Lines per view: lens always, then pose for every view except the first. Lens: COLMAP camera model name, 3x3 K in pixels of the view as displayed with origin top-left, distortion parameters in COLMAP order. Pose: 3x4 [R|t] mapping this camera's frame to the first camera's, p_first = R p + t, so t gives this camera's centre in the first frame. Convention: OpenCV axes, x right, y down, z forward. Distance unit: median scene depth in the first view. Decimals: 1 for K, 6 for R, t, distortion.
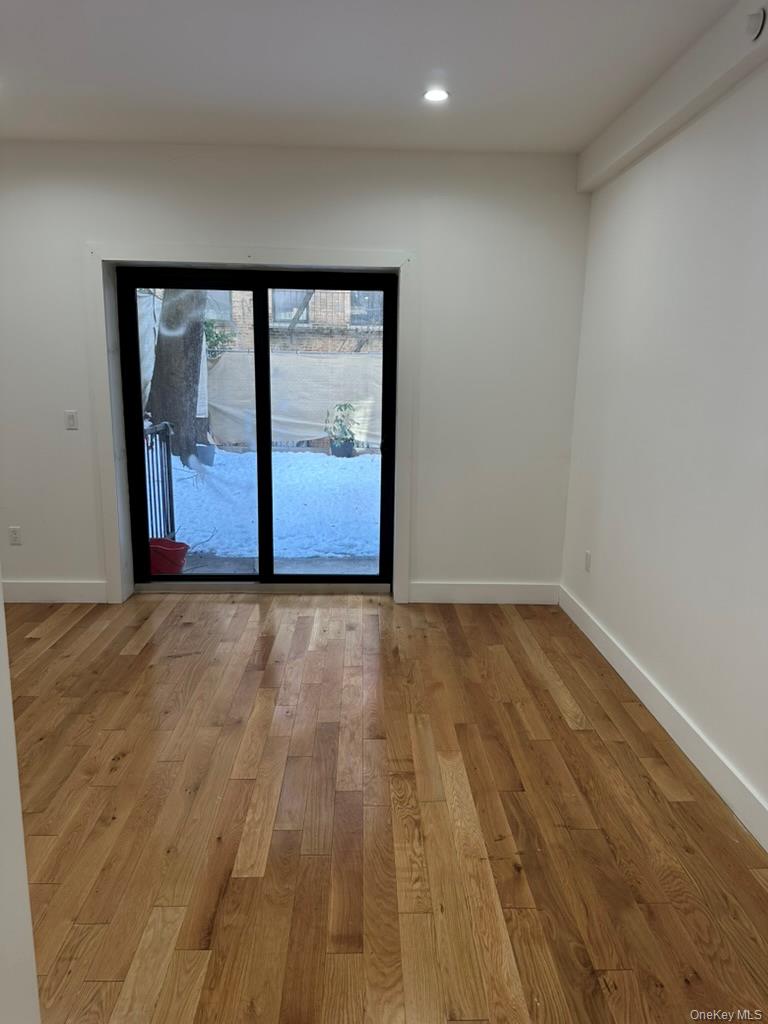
lens RADIAL K [[723.2, 0, 390.0], [0, 723.2, 515.2], [0, 0, 1]] dist [0.039090, -0.046932]
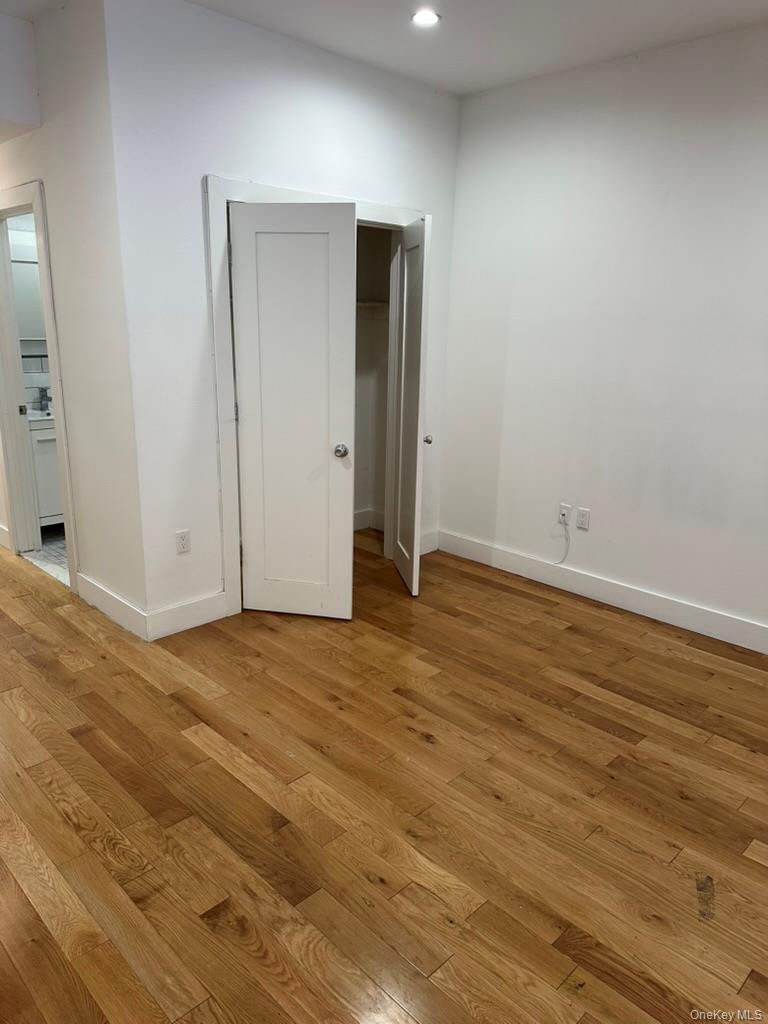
lens RADIAL K [[723.2, 0, 385.1], [0, 723.2, 513.6], [0, 0, 1]] dist [0.039090, -0.046932]
pose [[-0.738041, 0.146698, -0.658616, 0.298473], [-0.169501, 0.904475, 0.391401, -0.348001], [0.653120, 0.400506, -0.642674, 1.698273]]
